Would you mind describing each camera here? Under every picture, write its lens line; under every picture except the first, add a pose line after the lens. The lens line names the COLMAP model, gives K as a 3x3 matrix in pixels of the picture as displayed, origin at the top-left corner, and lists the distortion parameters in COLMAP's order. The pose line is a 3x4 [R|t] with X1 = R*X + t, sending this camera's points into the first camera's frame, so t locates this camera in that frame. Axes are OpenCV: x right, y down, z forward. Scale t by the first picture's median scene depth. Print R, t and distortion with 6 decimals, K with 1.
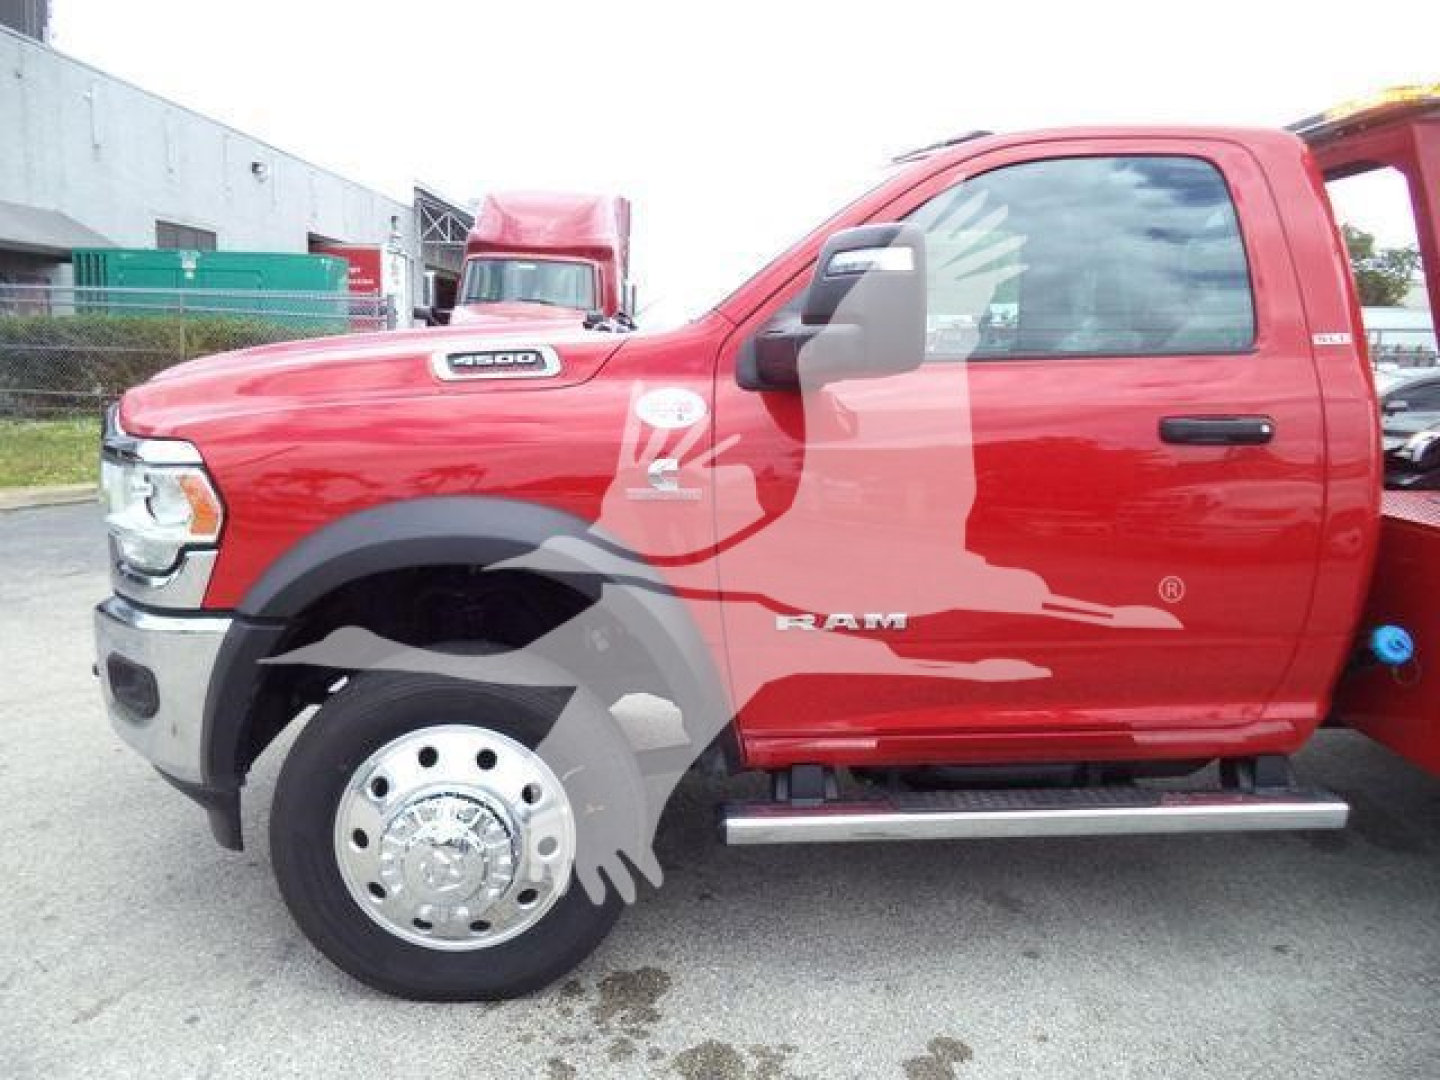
lens RADIAL K [[1176.8, 0, 698.6], [0, 1176.8, 559.2], [0, 0, 1]] dist [-0.041707, 0.012757]
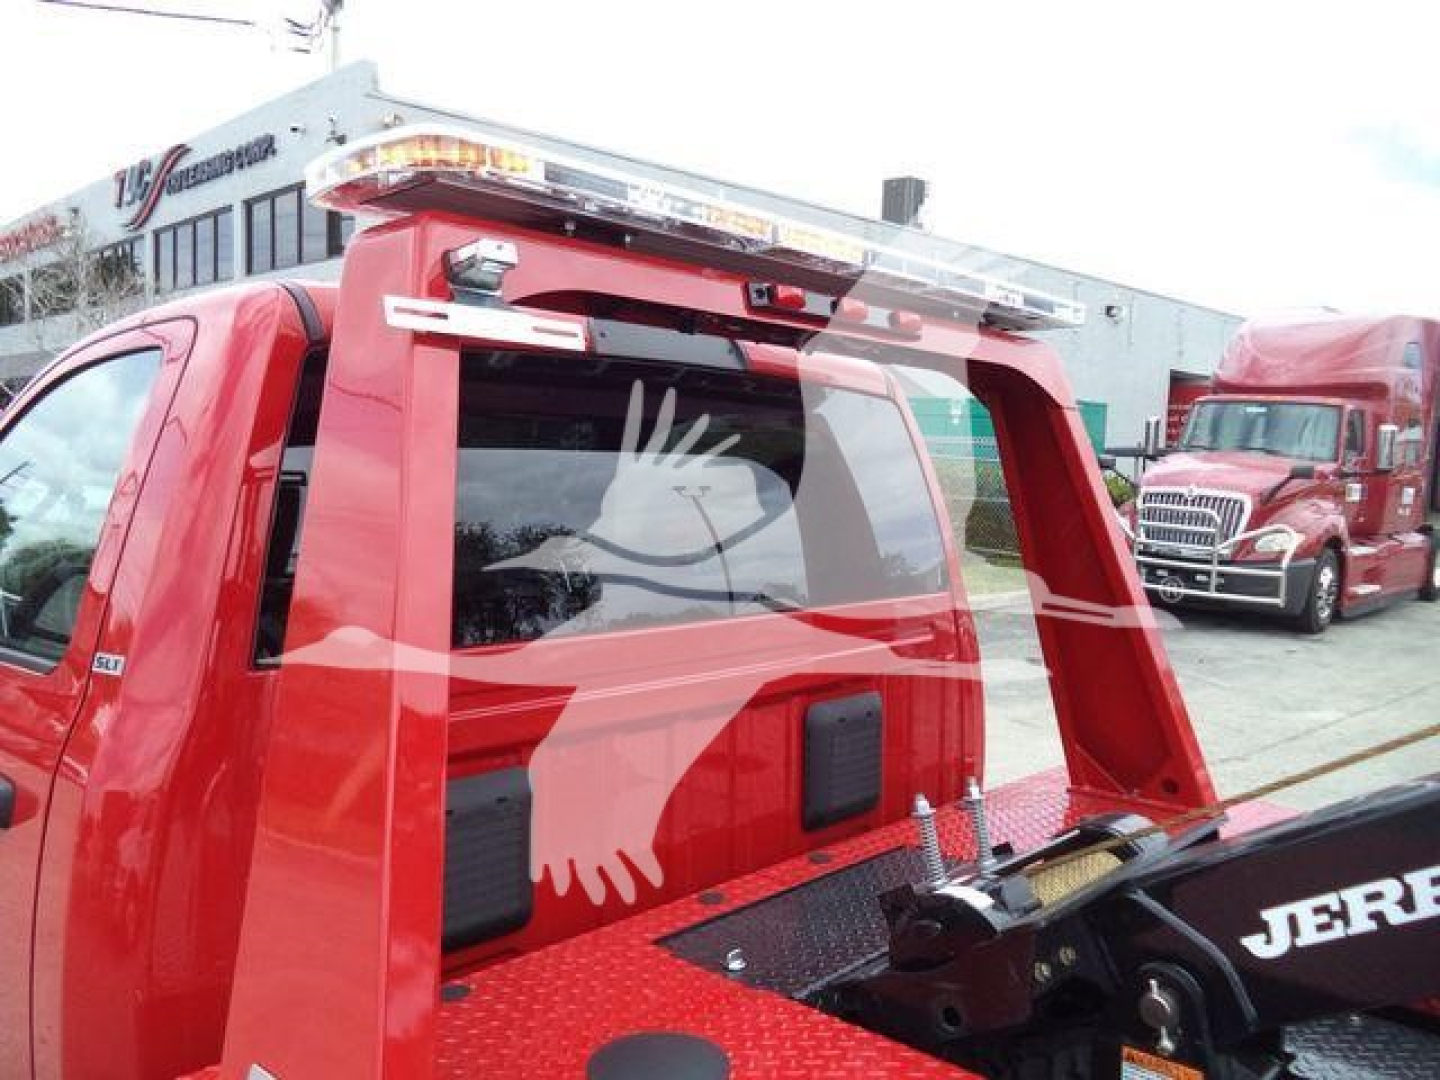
lens RADIAL K [[1185.8, 0, 721.4], [0, 1185.8, 534.3], [0, 0, 1]] dist [-0.113248, 0.159962]
pose [[0.698945, 0.048224, -0.713548, 0.316958], [-0.139783, 0.987693, -0.070170, -0.070064], [0.701382, 0.148787, 0.697084, 0.226312]]
